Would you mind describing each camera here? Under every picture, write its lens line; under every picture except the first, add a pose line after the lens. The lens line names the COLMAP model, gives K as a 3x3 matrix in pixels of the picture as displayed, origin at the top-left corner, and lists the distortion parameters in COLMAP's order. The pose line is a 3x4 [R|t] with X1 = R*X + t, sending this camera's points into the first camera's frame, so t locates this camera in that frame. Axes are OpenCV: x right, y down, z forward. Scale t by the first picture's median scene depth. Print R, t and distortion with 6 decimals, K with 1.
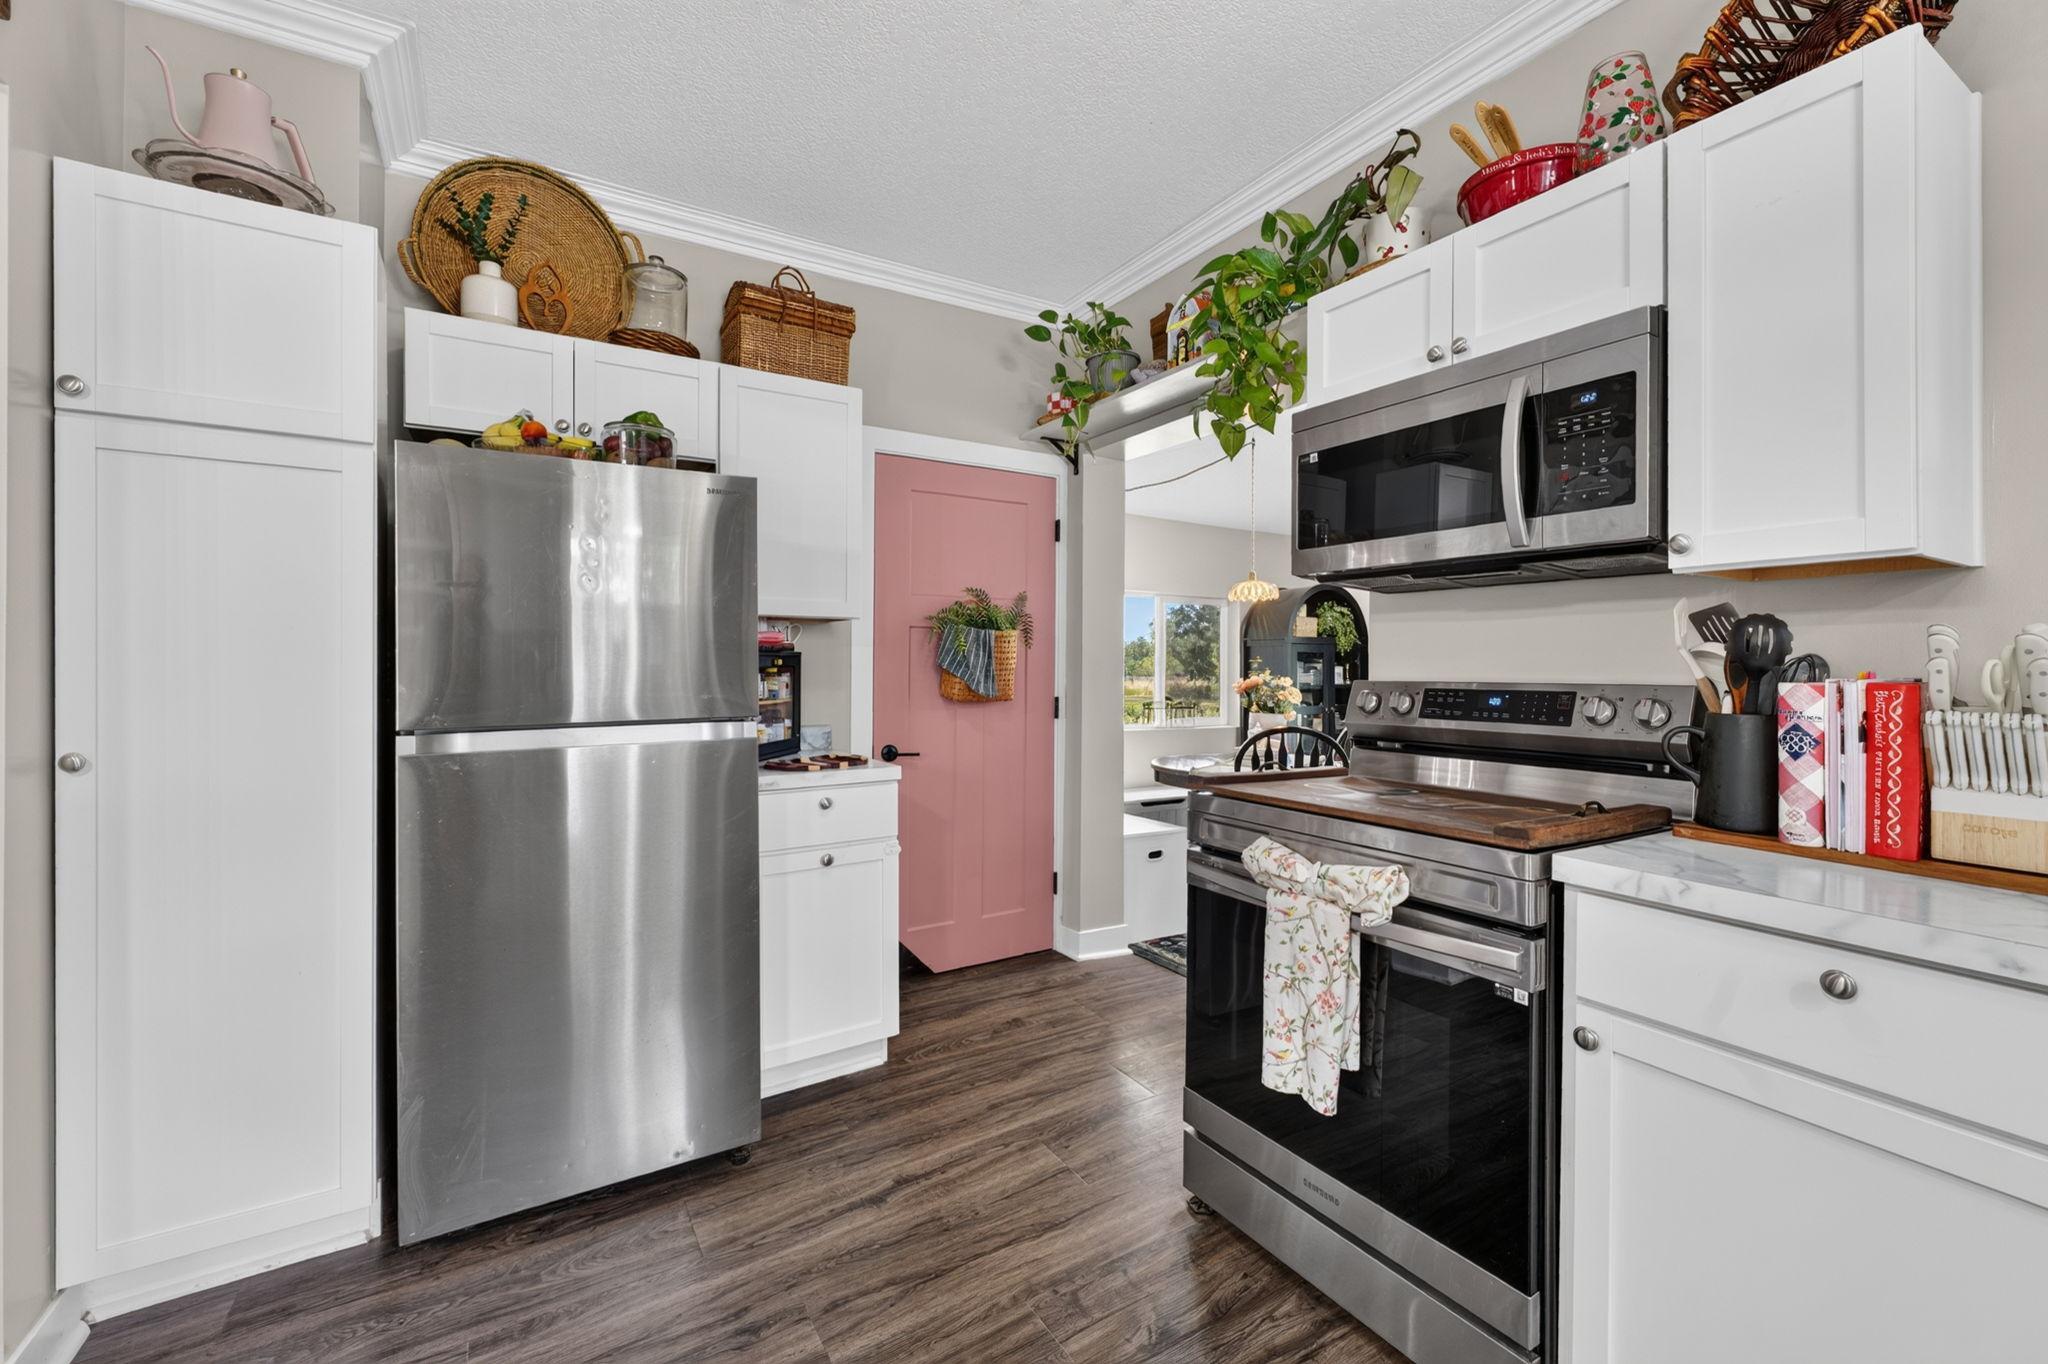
lens RADIAL K [[841.6, 0, 1030.1], [0, 841.6, 669.7], [0, 0, 1]] dist [-0.005521, 0.005797]
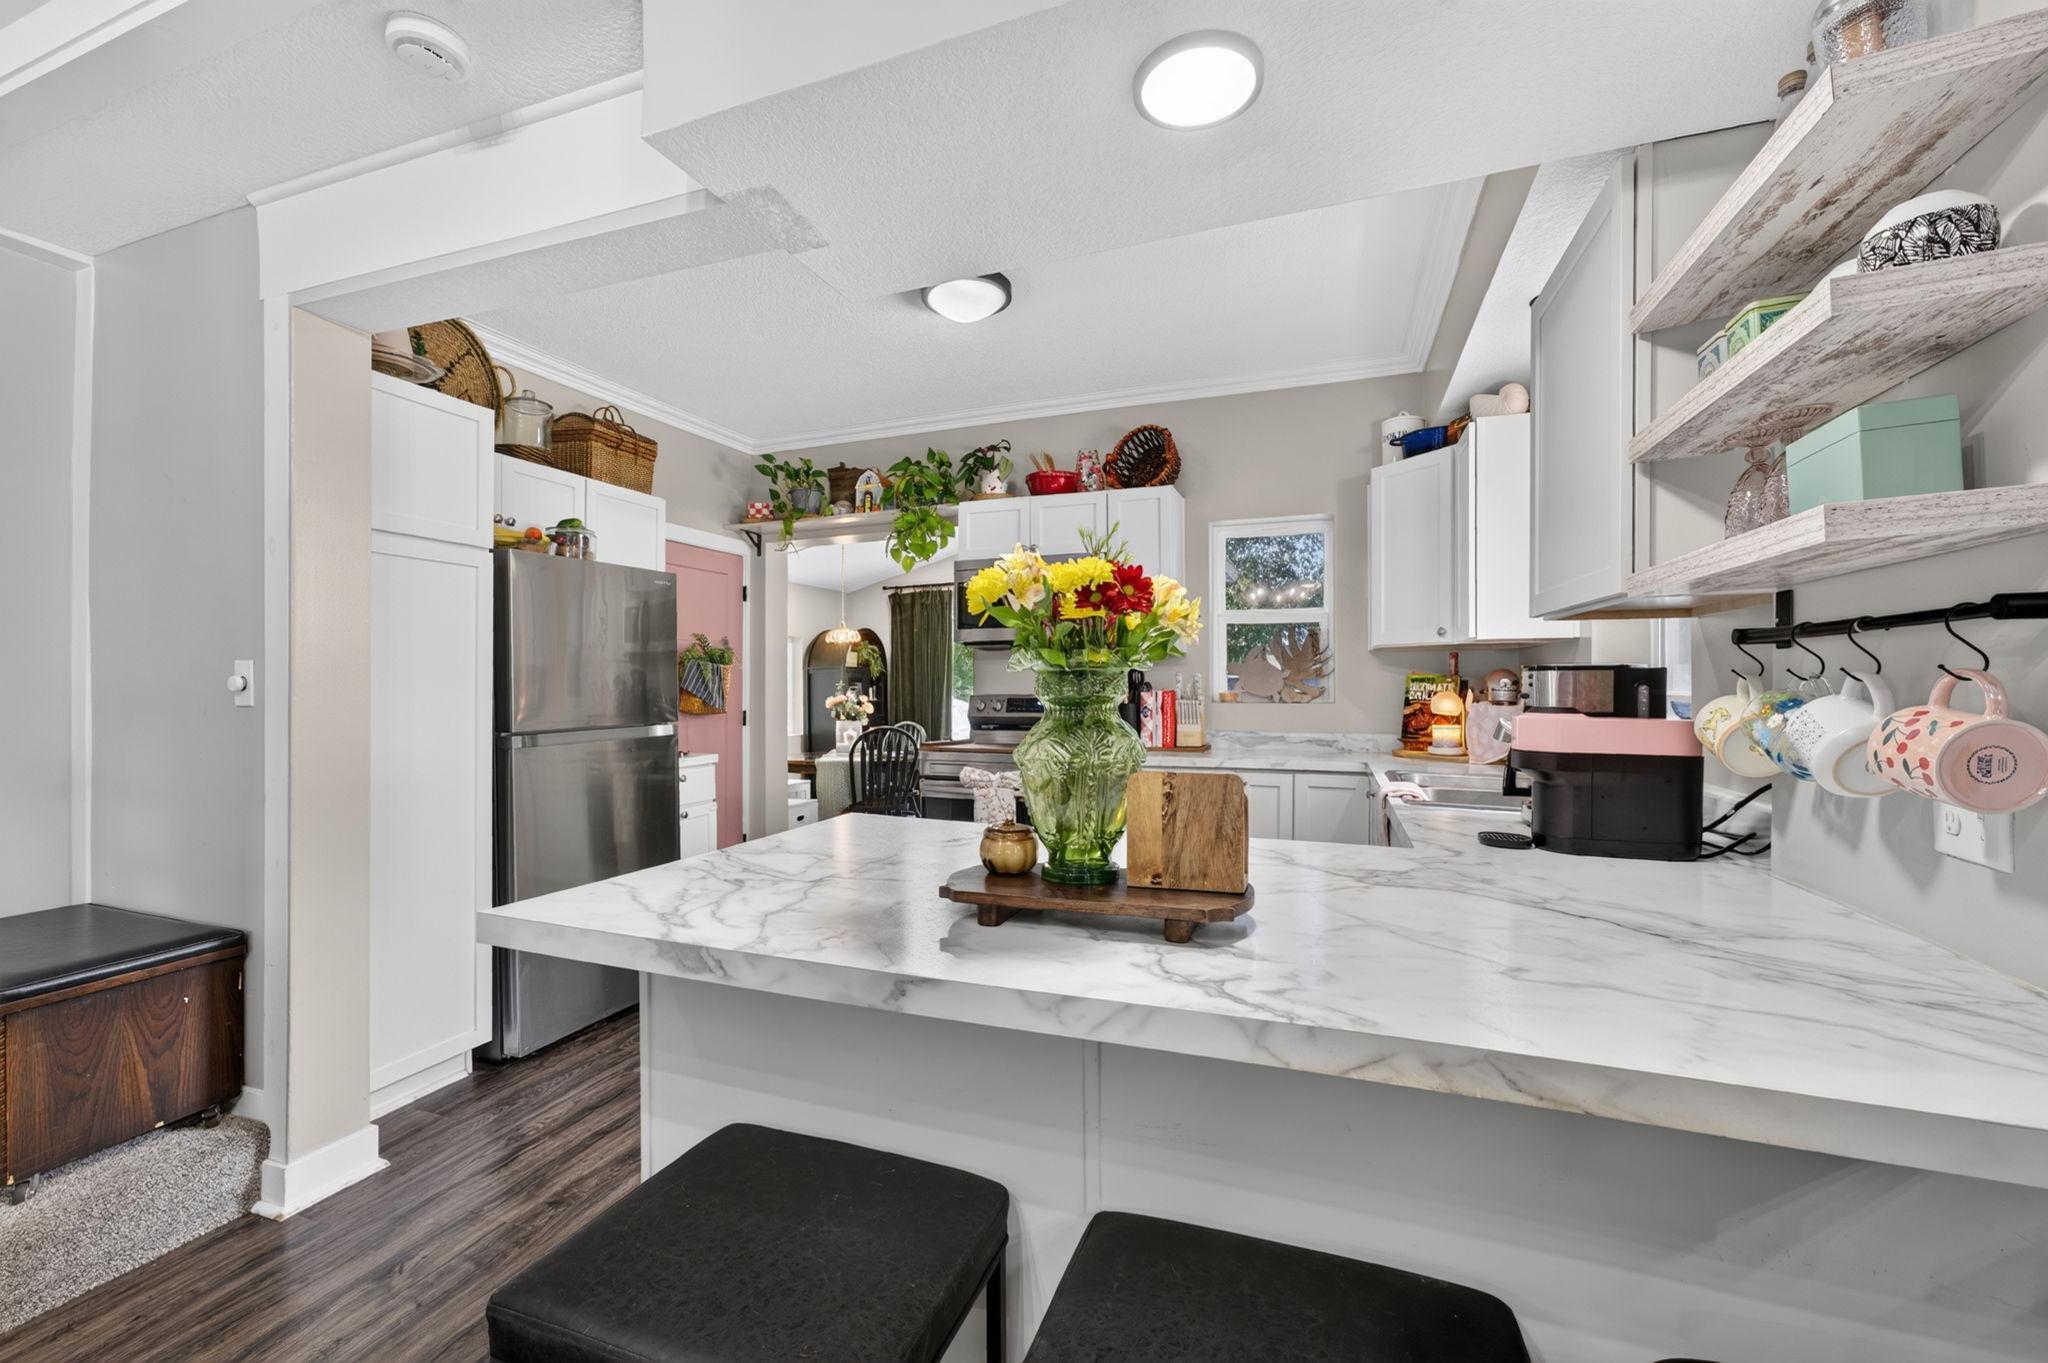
lens RADIAL K [[835.0, 0, 1019.7], [0, 835.0, 690.0], [0, 0, 1]] dist [-0.015414, 0.005076]
pose [[0.791686, -0.009111, 0.610860, -0.886091], [0.010124, 0.999947, 0.001793, -0.000049], [-0.610844, 0.004765, 0.791737, -0.759256]]
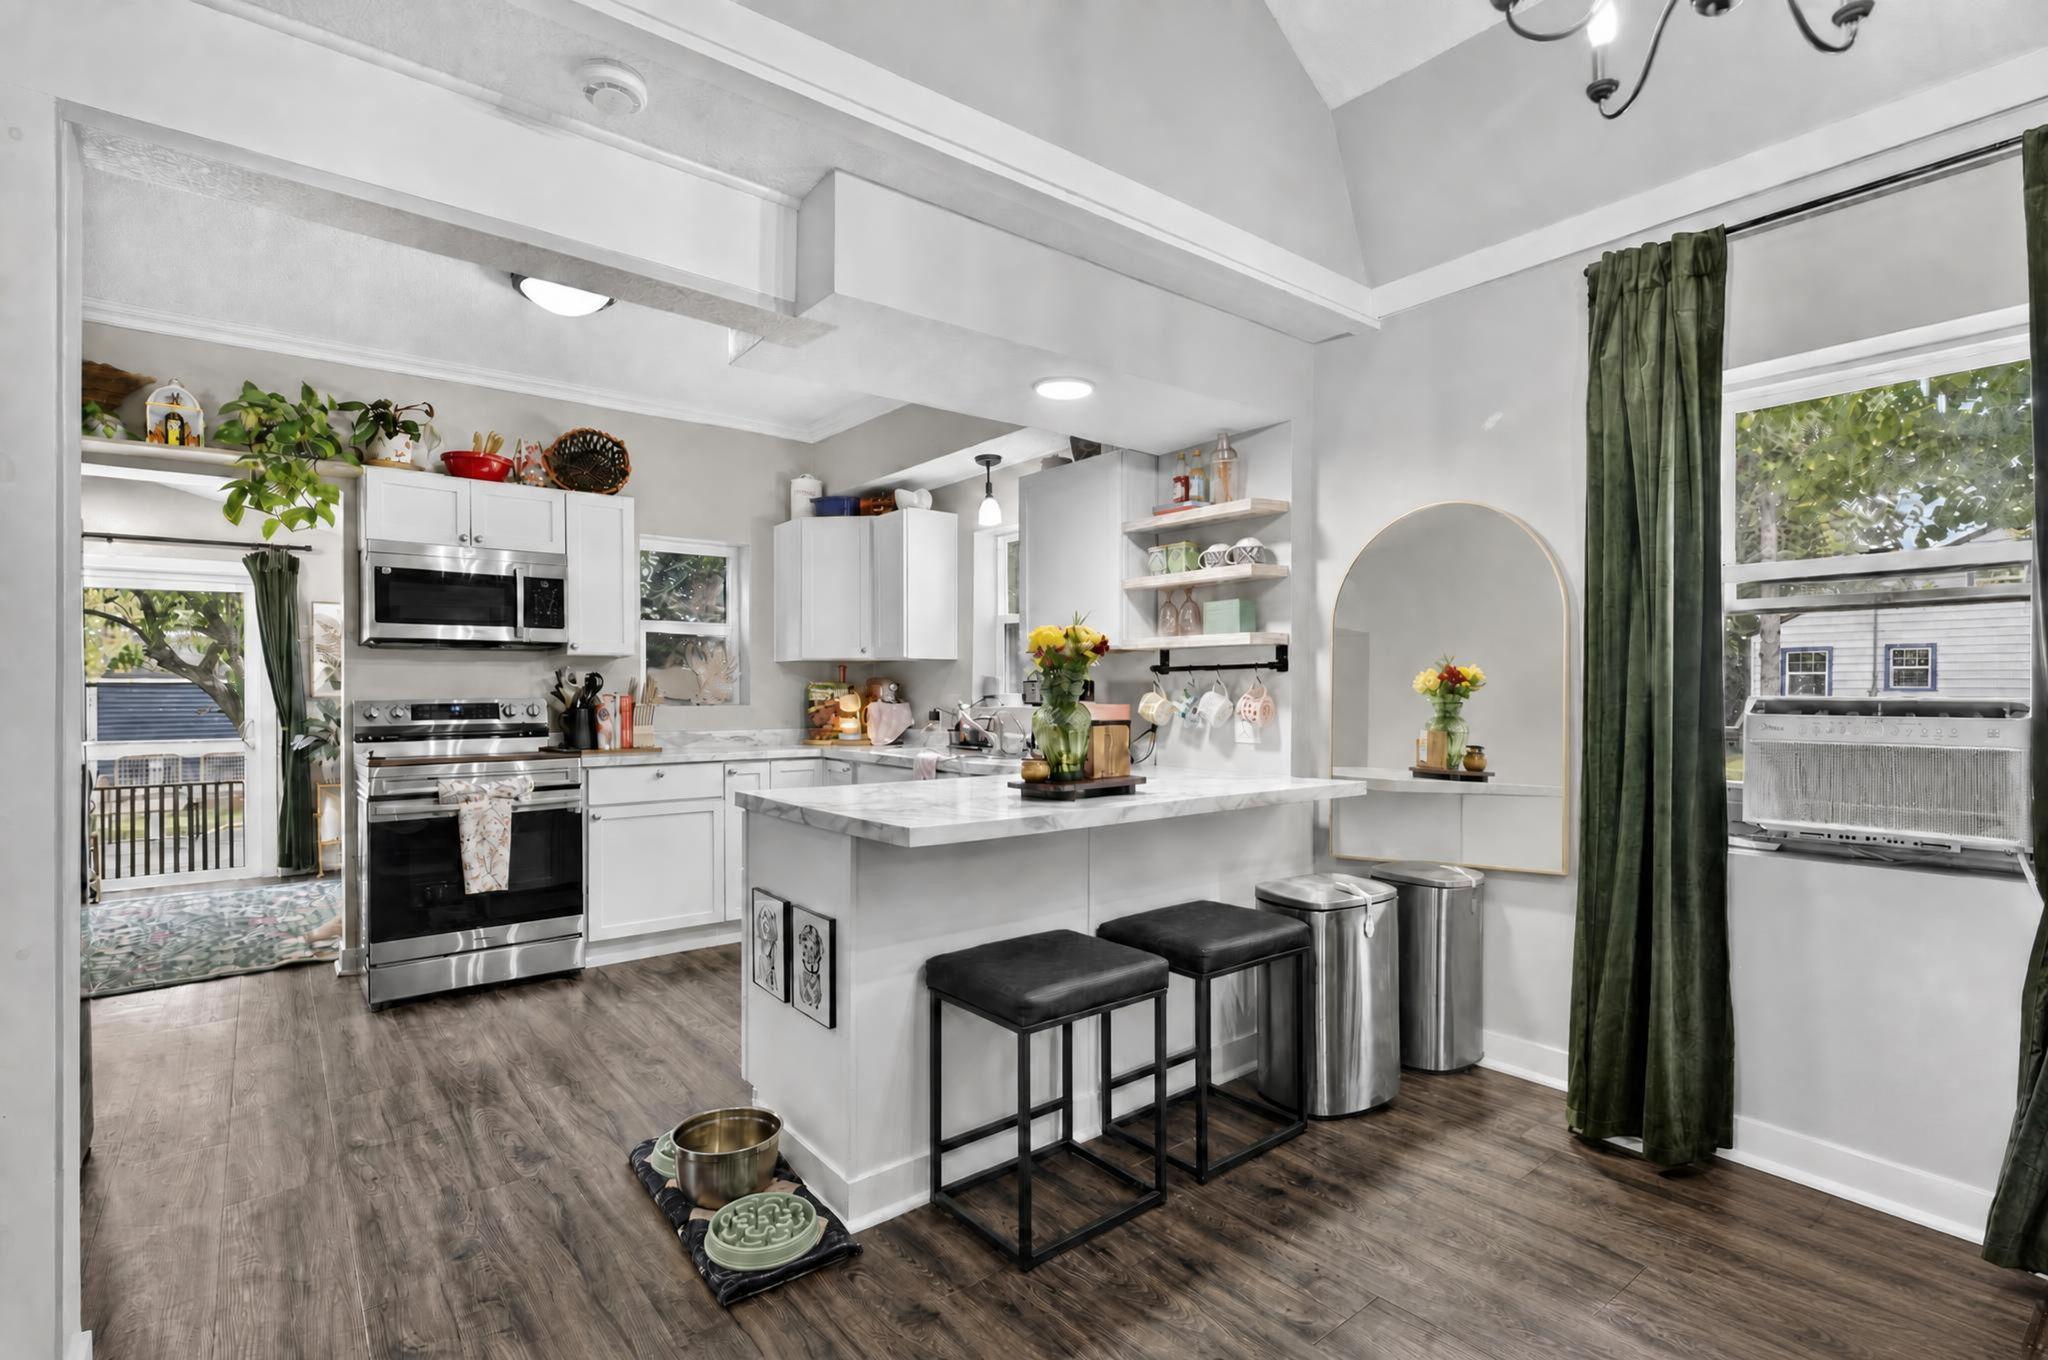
lens RADIAL K [[969.4, 0, 1012.5], [0, 969.4, 692.5], [0, 0, 1]] dist [0.020132, -0.000744]
pose [[-0.104622, -0.004513, 0.994502, -1.943000], [0.009451, 0.999940, 0.005531, -0.001600], [-0.994467, 0.009978, -0.104573, -0.062611]]
